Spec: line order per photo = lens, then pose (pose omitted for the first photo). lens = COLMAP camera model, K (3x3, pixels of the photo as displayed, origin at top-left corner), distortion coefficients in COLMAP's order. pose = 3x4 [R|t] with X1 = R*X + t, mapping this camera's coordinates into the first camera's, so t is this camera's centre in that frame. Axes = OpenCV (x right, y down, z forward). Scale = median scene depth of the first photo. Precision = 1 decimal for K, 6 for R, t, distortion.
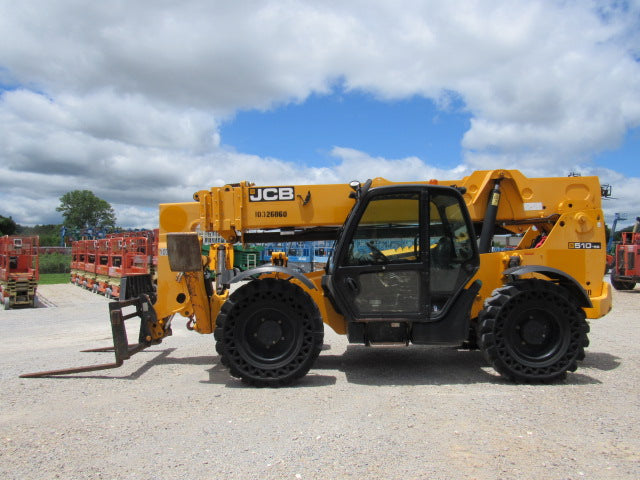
lens RADIAL K [[448.1, 0, 326.3], [0, 448.1, 267.1], [0, 0, 1]] dist [-0.025621, 0.007443]
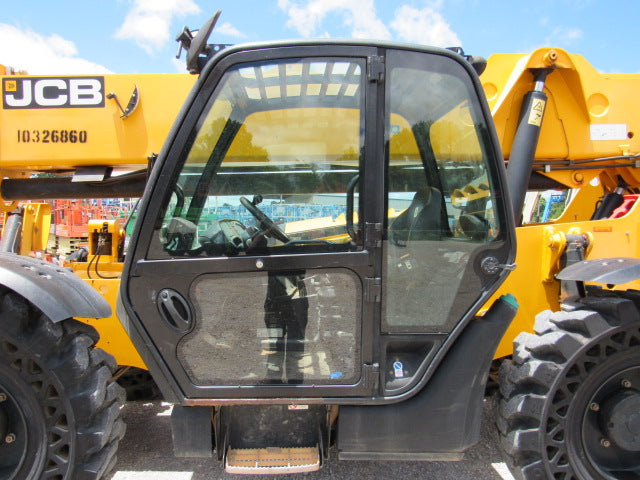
lens RADIAL K [[448.1, 0, 327.7], [0, 448.1, 259.4], [0, 0, 1]] dist [-0.025621, 0.007443]
pose [[0.999203, 0.010261, 0.038565, 0.146789], [-0.012061, 0.998835, 0.046731, -0.017447], [-0.038040, -0.047159, 0.998163, 0.545018]]
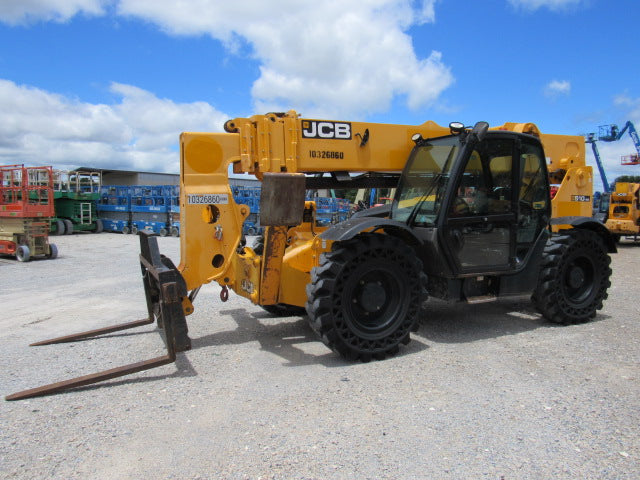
lens RADIAL K [[448.1, 0, 317.8], [0, 448.1, 266.8], [0, 0, 1]] dist [-0.025621, 0.007443]
pose [[0.908025, -0.052501, 0.415613, -0.506045], [0.005936, 0.993629, 0.112547, -0.006434], [-0.418874, -0.099728, 0.902551, 0.250536]]
